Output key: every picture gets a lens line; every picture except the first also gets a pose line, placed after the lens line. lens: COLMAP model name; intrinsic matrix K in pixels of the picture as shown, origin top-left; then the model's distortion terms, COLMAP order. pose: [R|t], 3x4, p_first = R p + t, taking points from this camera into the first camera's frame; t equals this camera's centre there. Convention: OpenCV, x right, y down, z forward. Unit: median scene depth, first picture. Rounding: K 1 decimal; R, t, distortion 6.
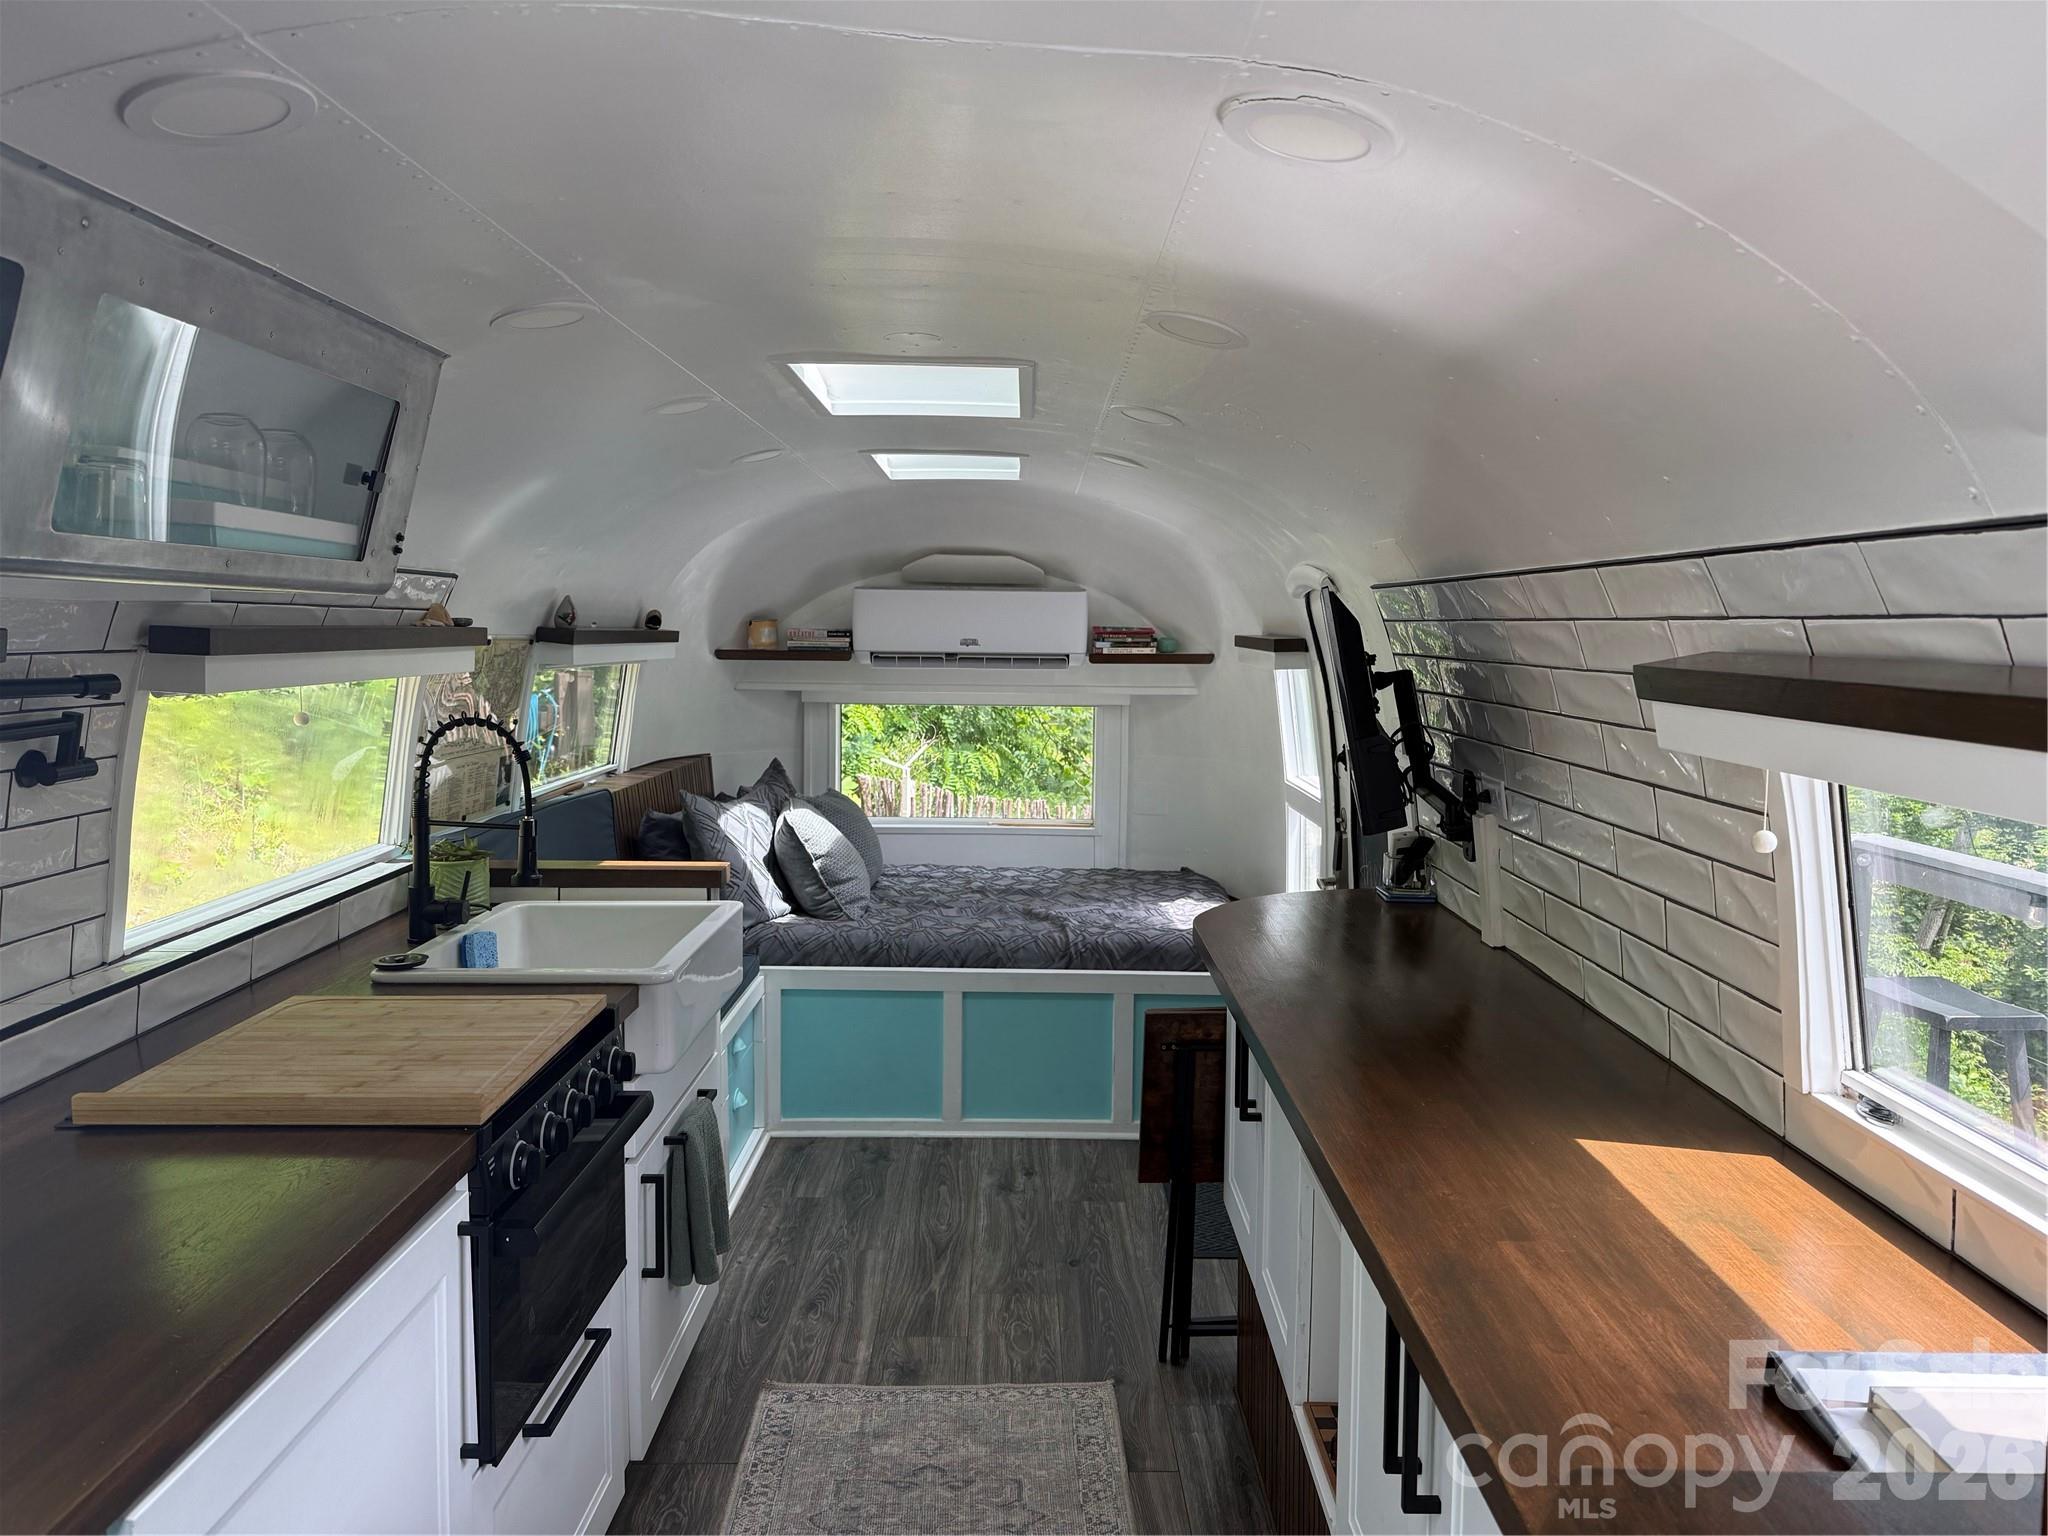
lens RADIAL K [[1418.1, 0, 1023.5], [0, 1418.1, 754.7], [0, 0, 1]] dist [0.028274, -0.025531]
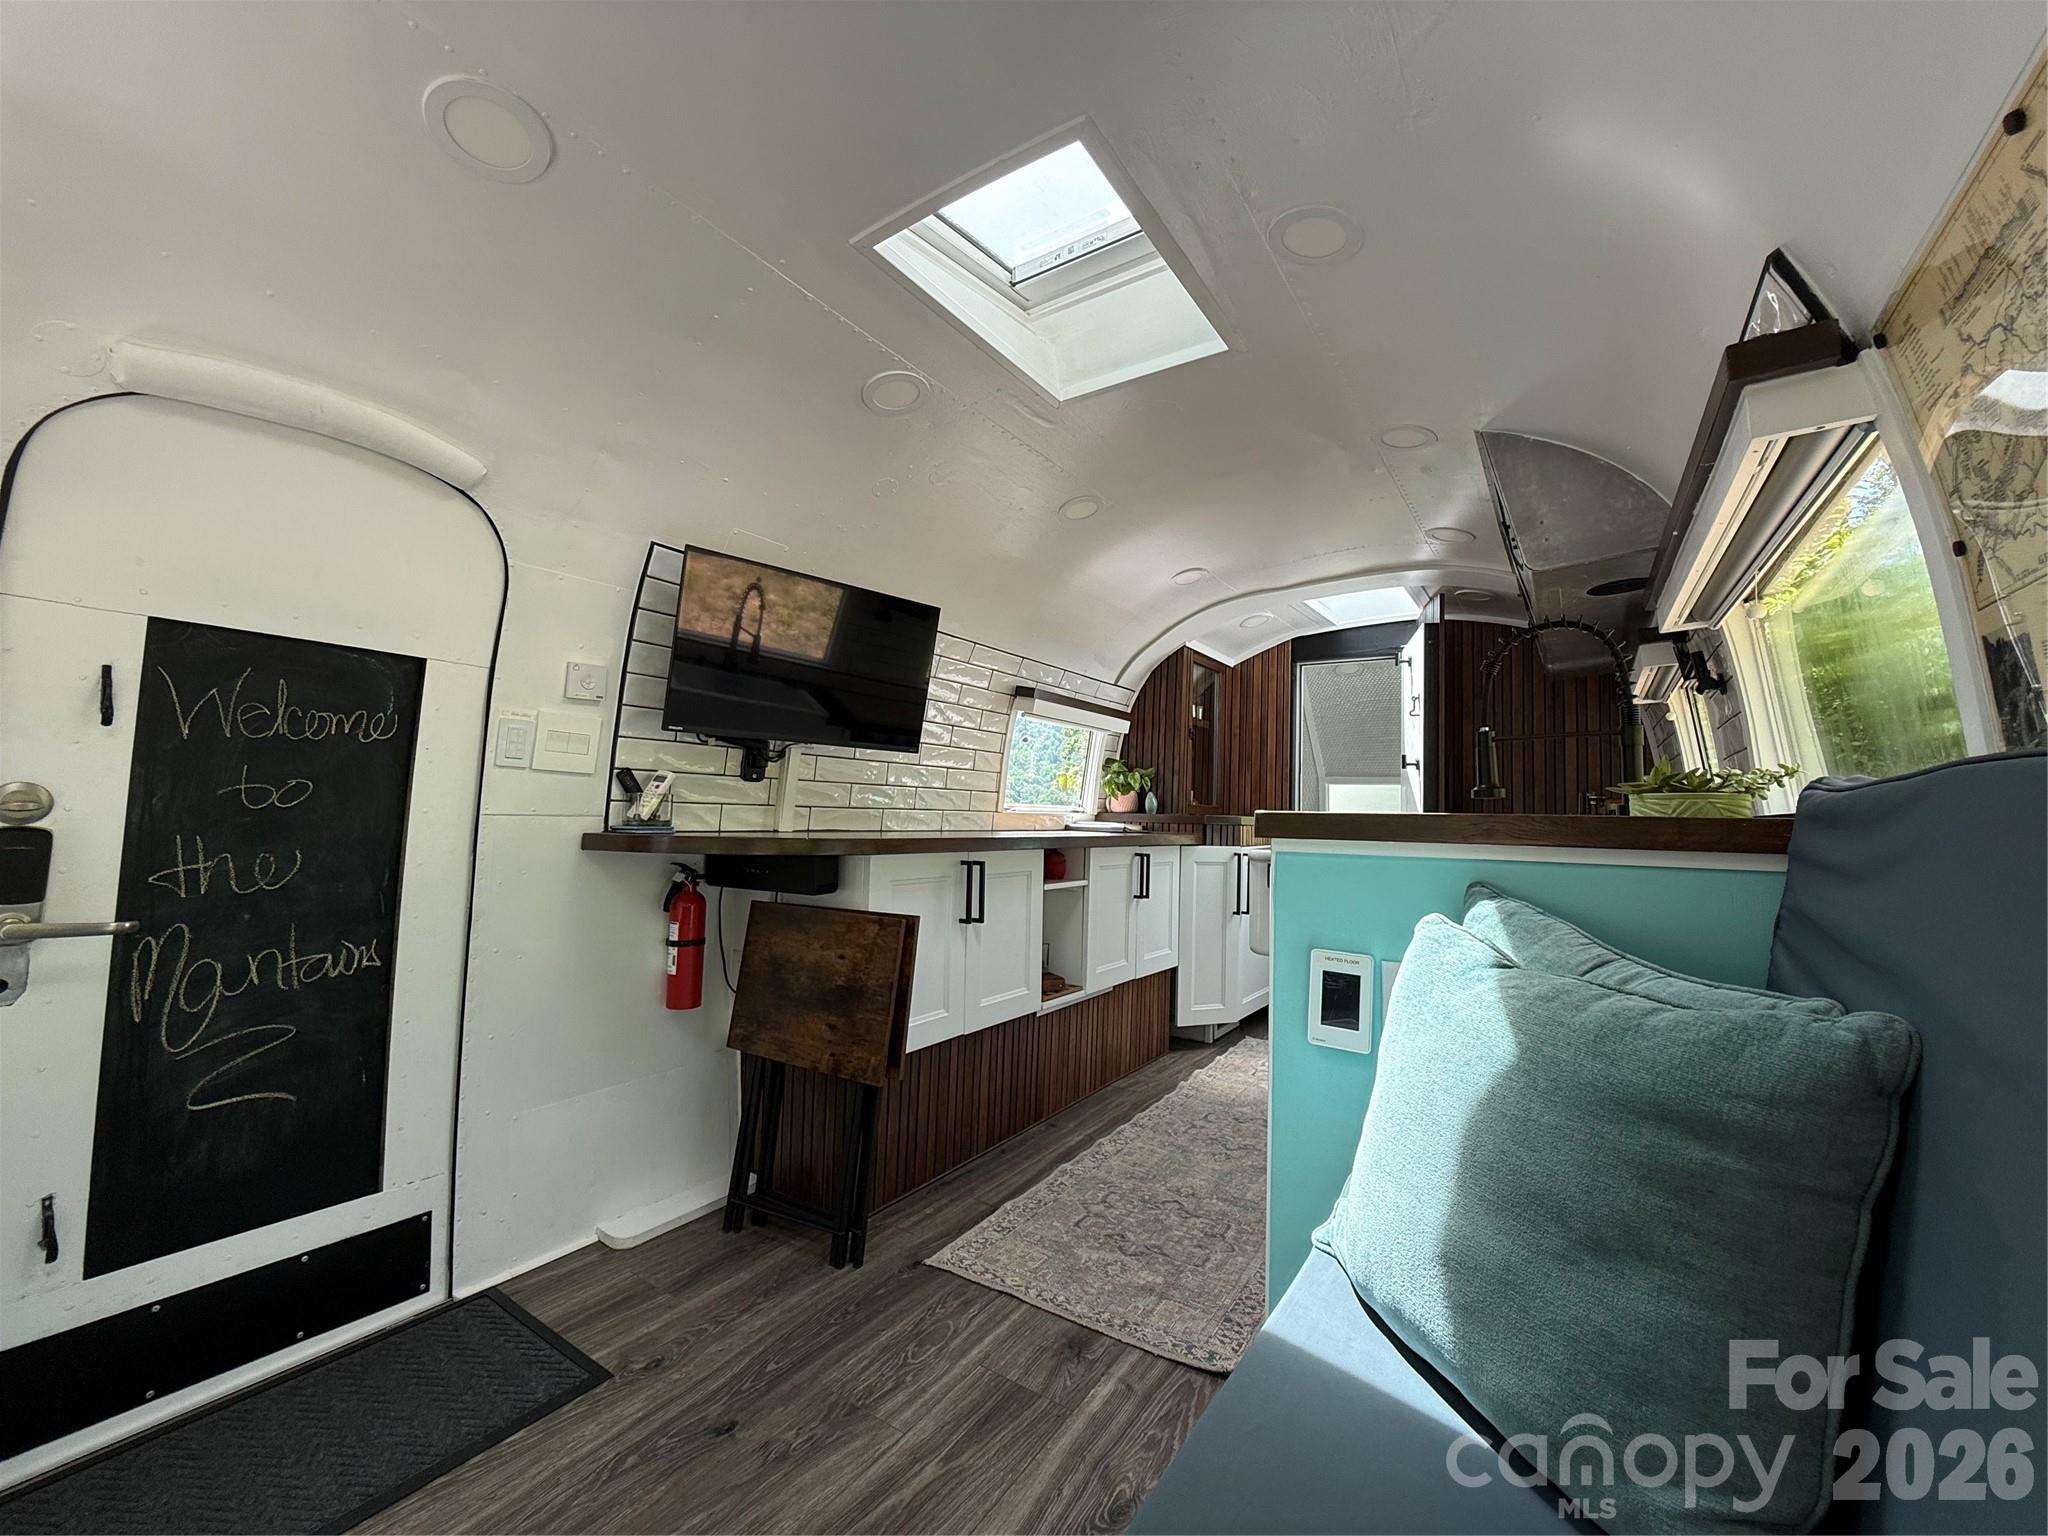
lens RADIAL K [[820.7, 0, 1031.1], [0, 820.7, 767.2], [0, 0, 1]] dist [0.009514, 0.000443]
pose [[-0.827650, 0.001822, 0.561242, -0.479685], [0.020129, 0.999448, 0.026439, 0.058082], [-0.560884, 0.033179, -0.827230, 1.938555]]
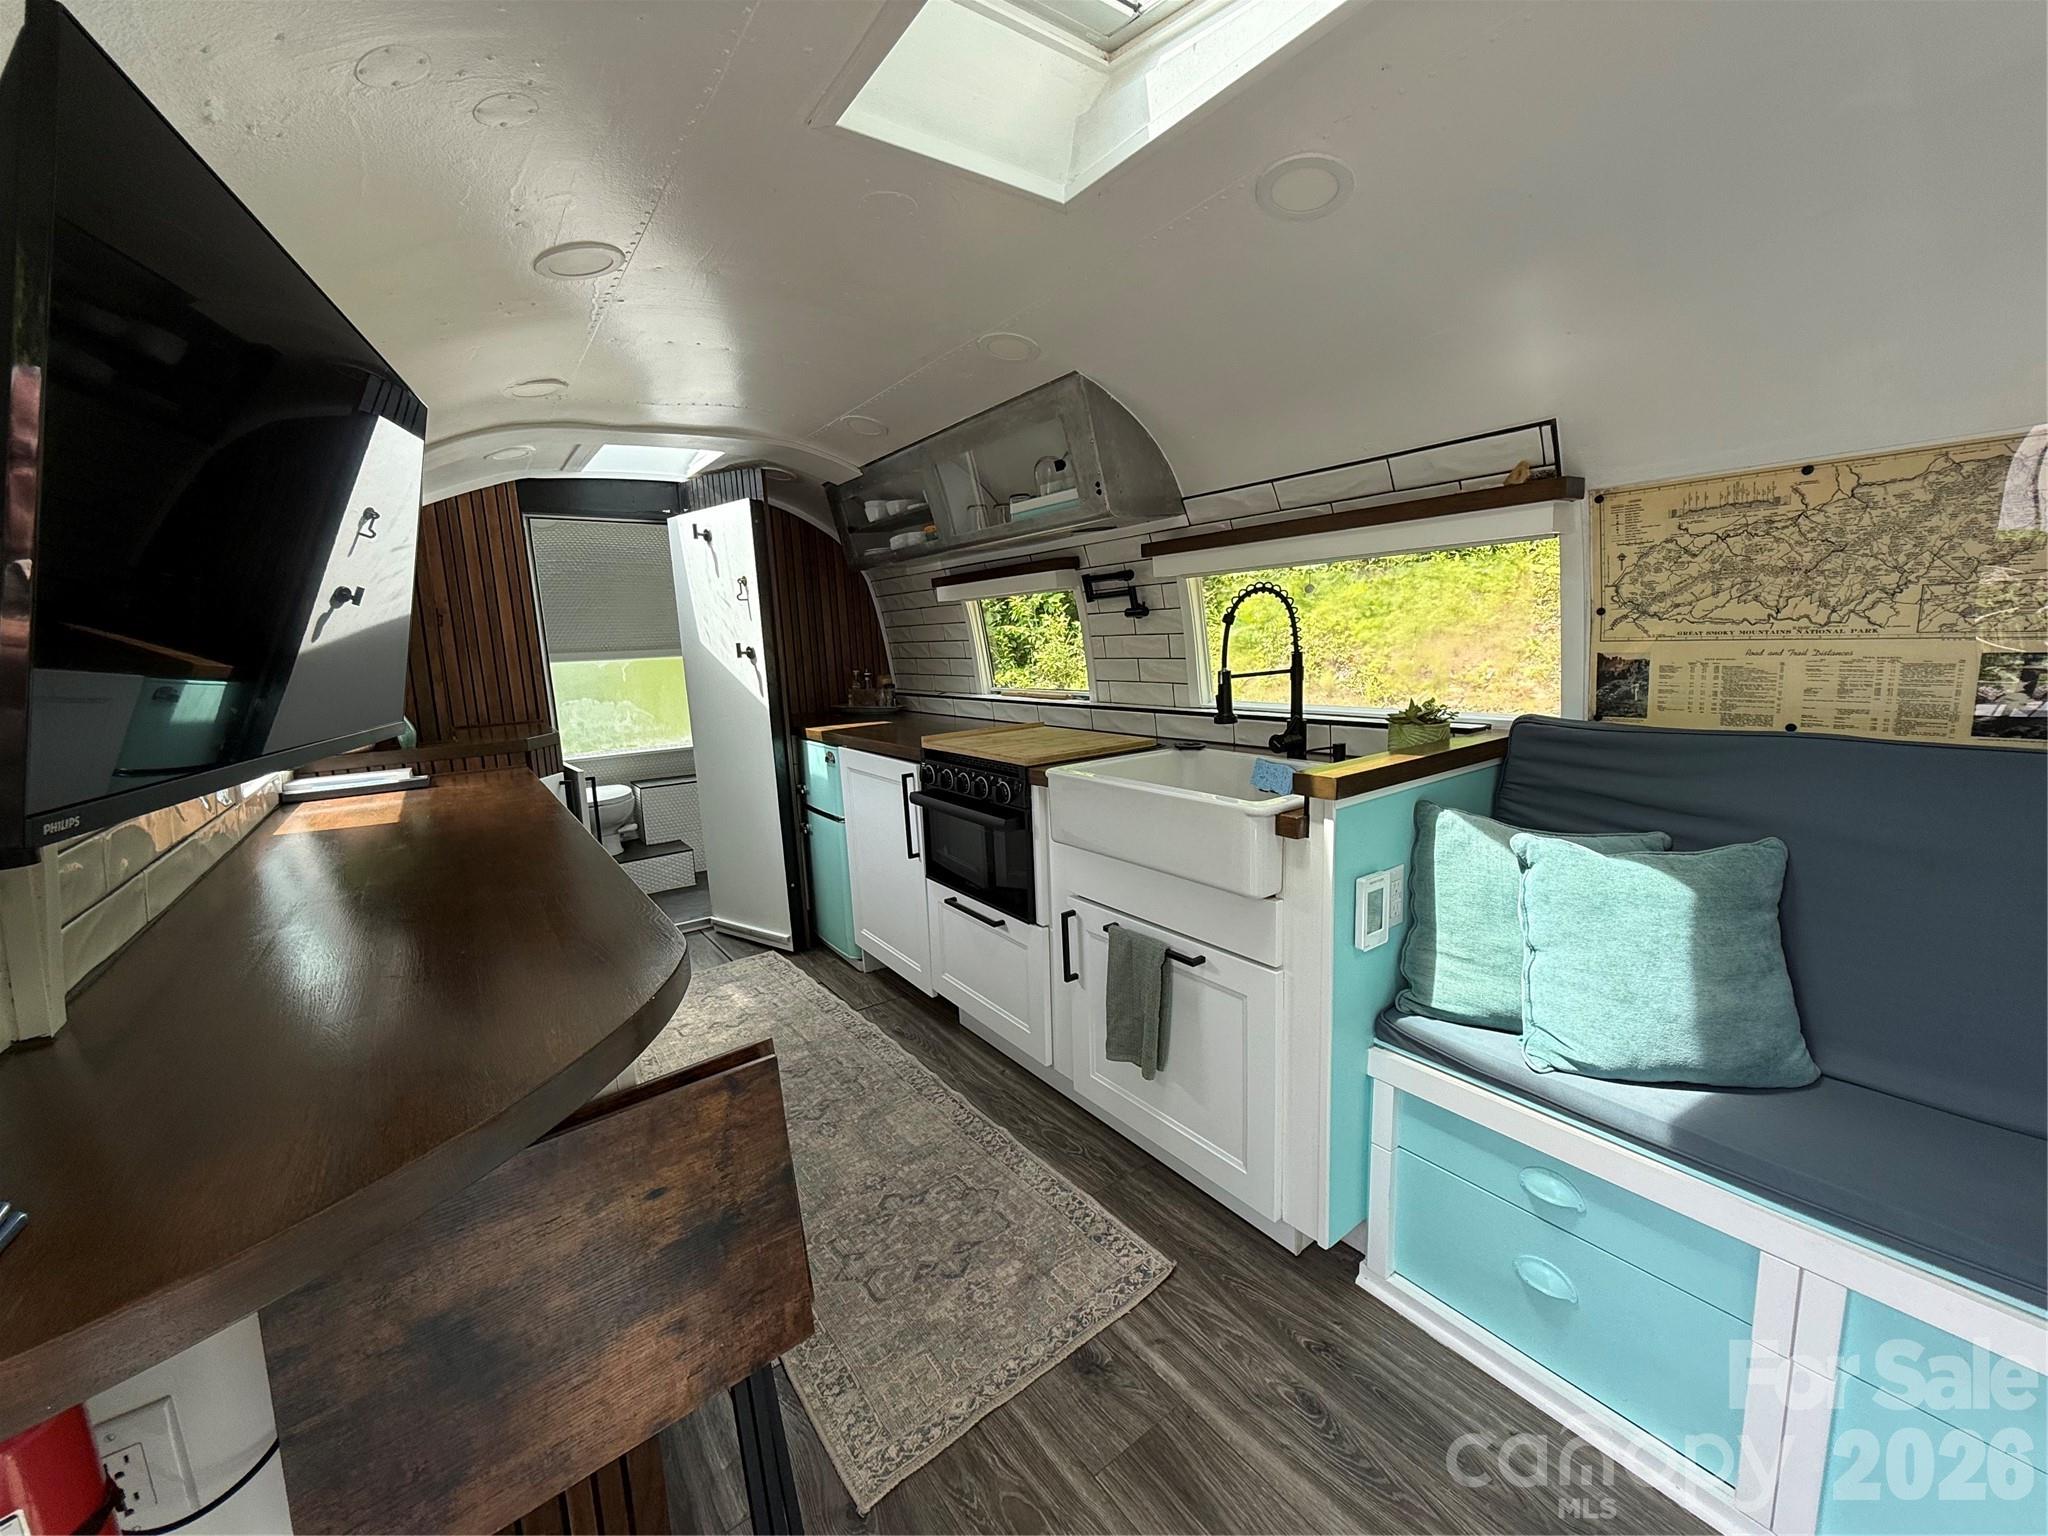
lens RADIAL K [[820.7, 0, 1037.8], [0, 820.7, 767.4], [0, 0, 1]] dist [0.009514, 0.000443]
pose [[-0.804581, 0.120015, -0.581589, 0.252557], [-0.020637, 0.973123, 0.229360, -0.039151], [0.593484, 0.196542, -0.780479, 1.738846]]
